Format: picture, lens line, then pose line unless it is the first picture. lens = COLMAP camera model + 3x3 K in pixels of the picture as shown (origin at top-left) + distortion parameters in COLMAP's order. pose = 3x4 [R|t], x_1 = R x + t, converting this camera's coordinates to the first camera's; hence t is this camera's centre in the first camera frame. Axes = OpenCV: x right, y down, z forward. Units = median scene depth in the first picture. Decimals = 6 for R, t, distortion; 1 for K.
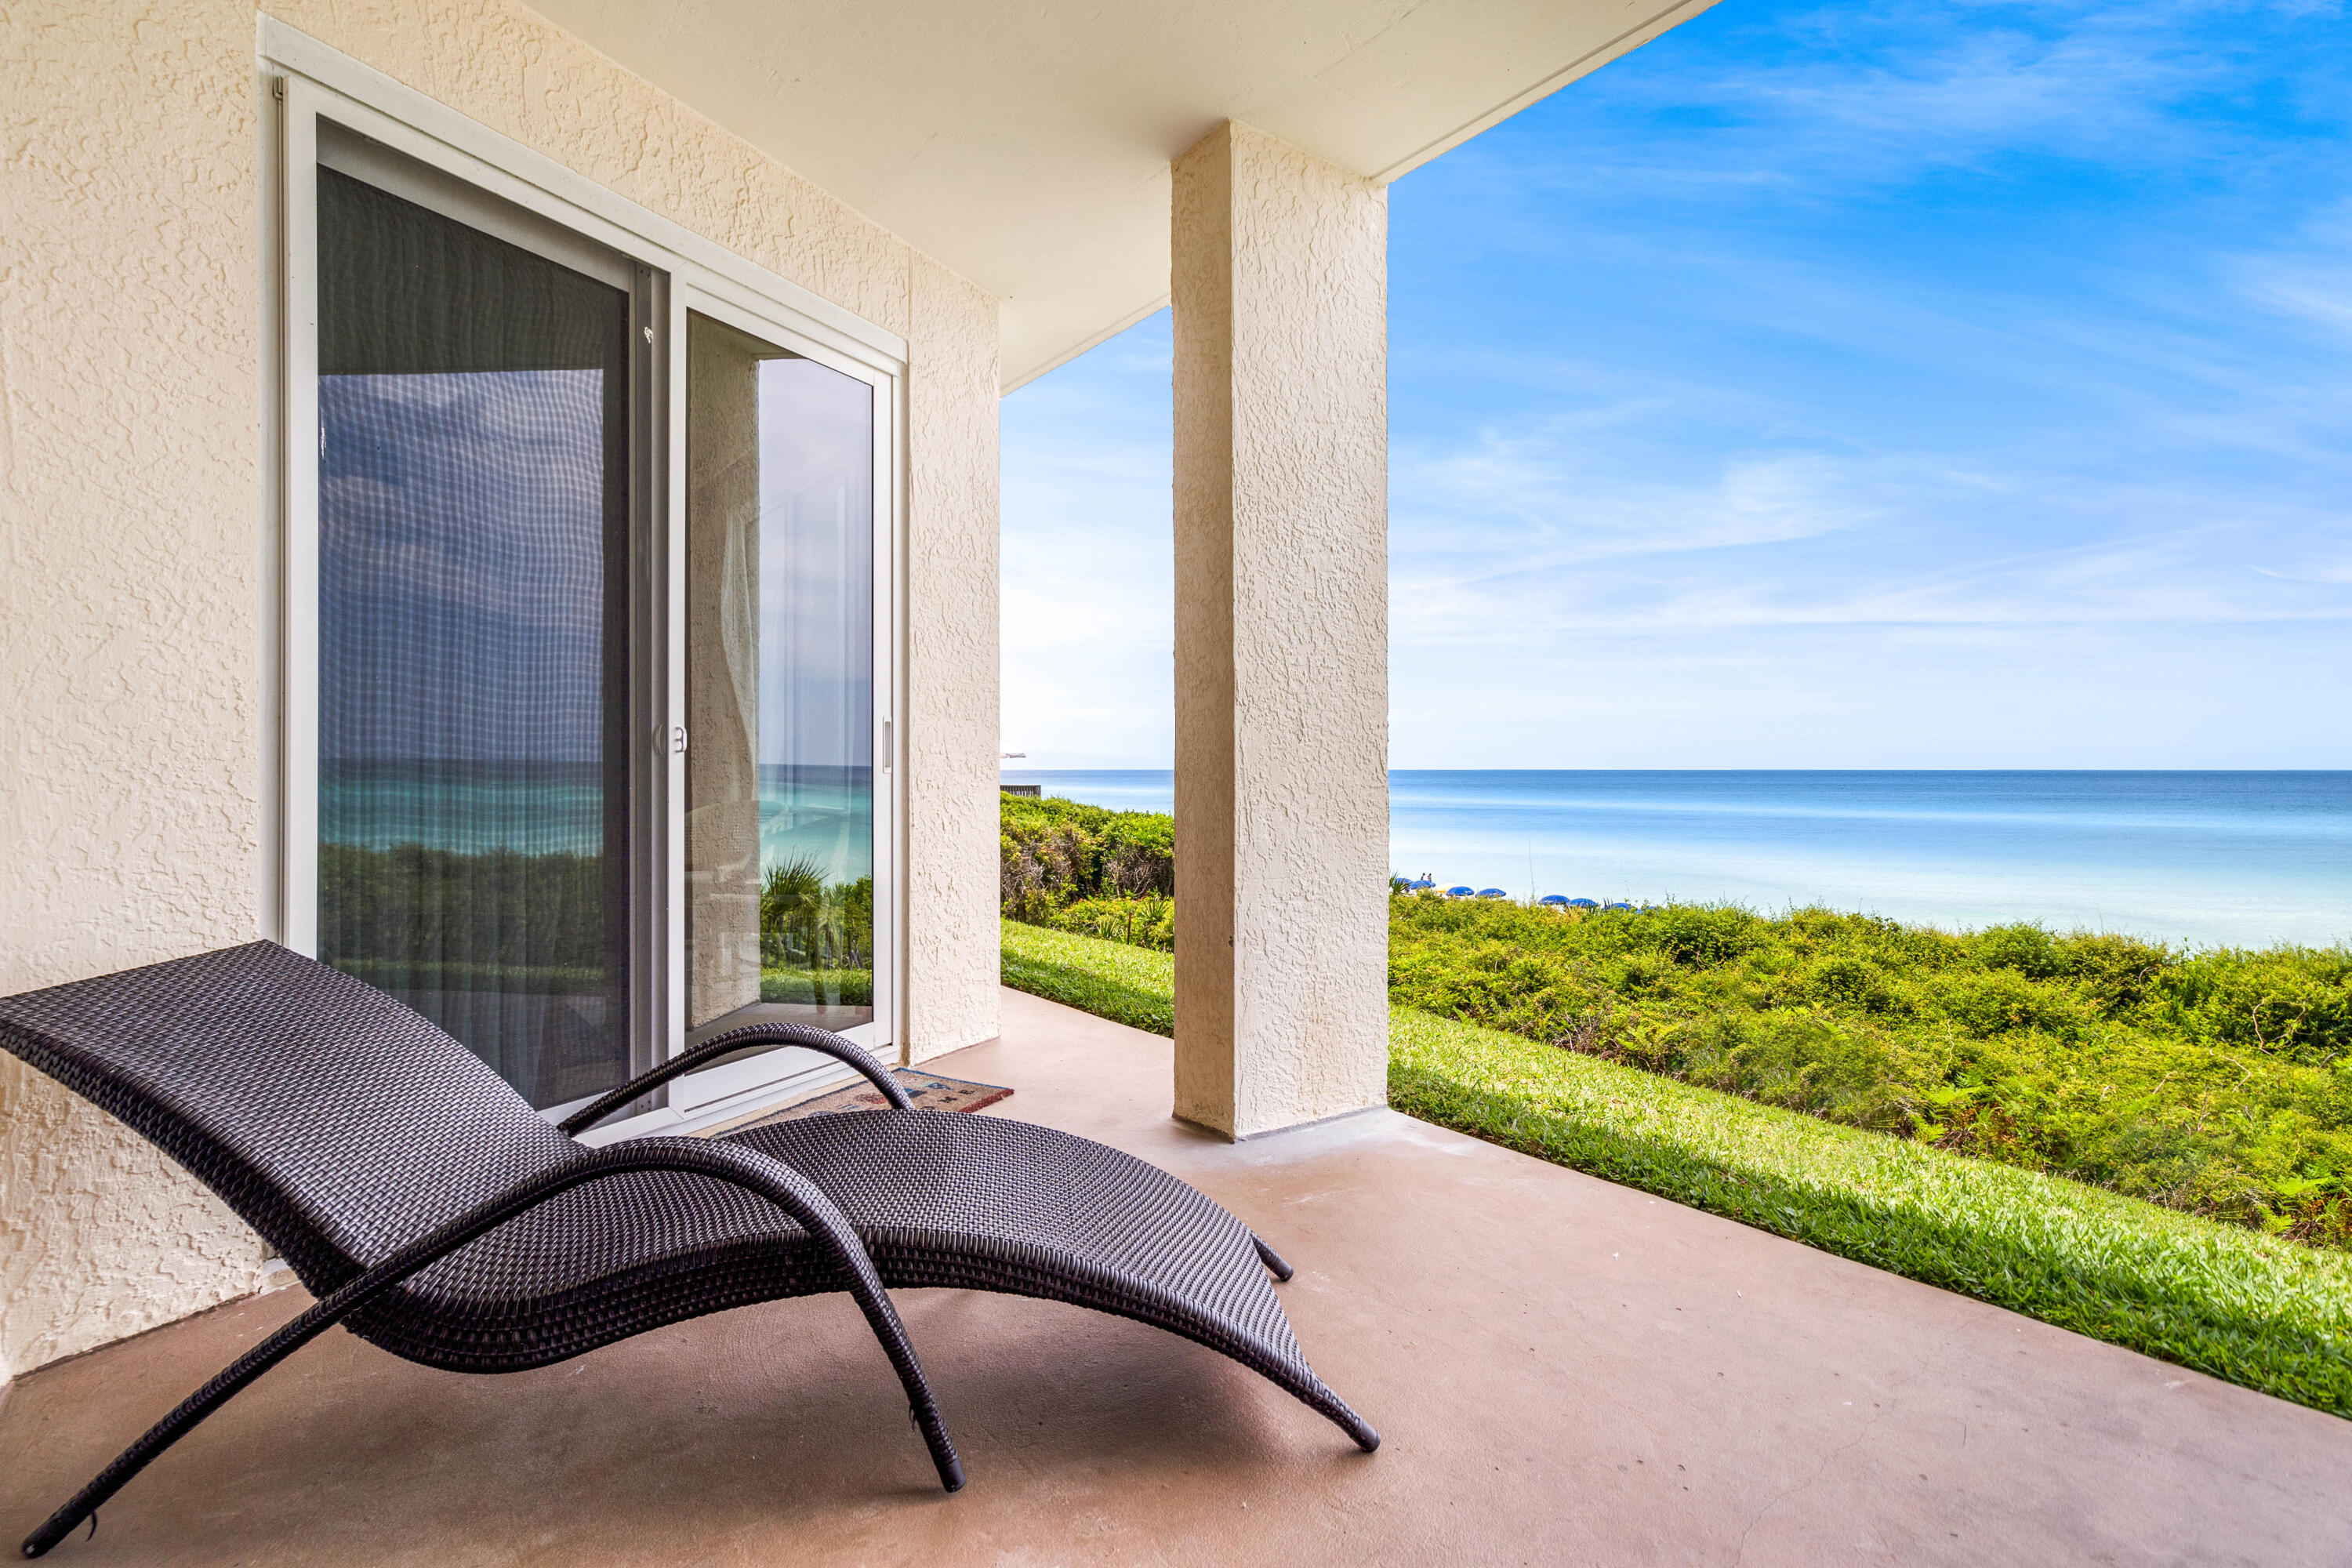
lens RADIAL K [[1057.6, 0, 1177.2], [0, 1057.6, 805.6], [0, 0, 1]] dist [0.018769, 0.000509]
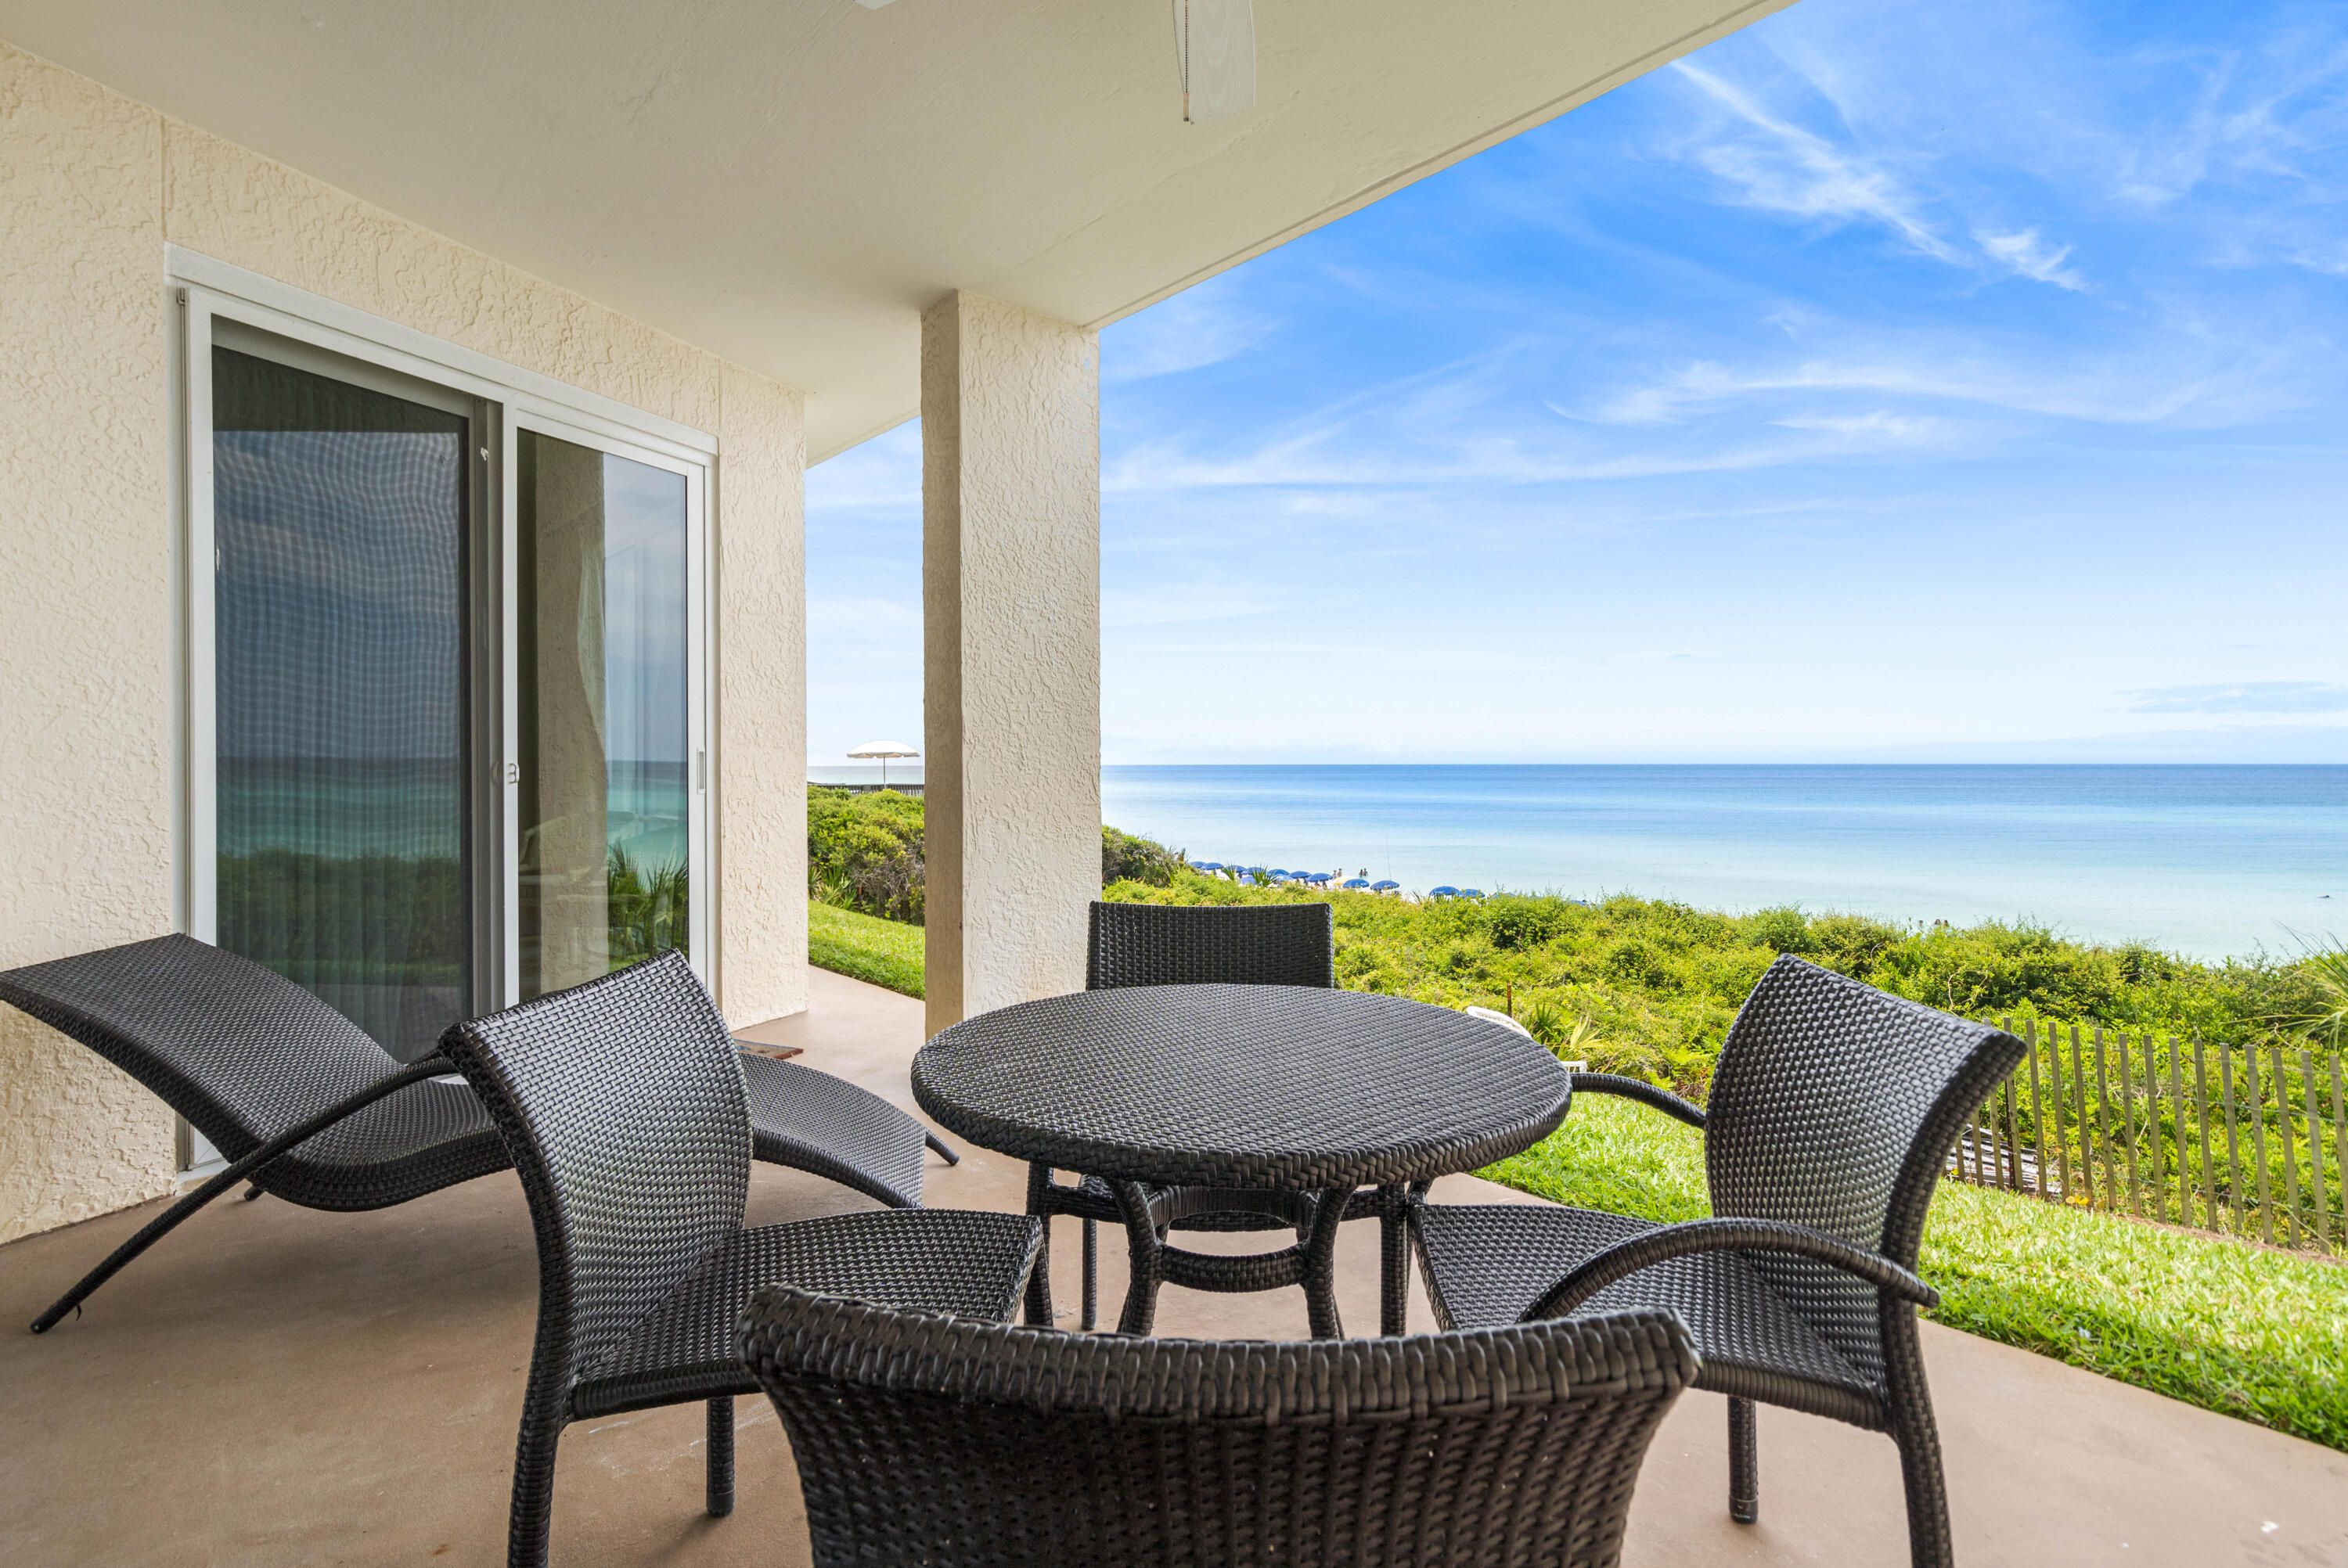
lens RADIAL K [[1072.8, 0, 1168.4], [0, 1072.8, 801.5], [0, 0, 1]] dist [0.024614, 0.000526]
pose [[0.998022, -0.006266, 0.062554, 0.217856], [0.006107, 0.999978, 0.002726, -0.026153], [-0.062569, -0.002339, 0.998038, -0.319301]]
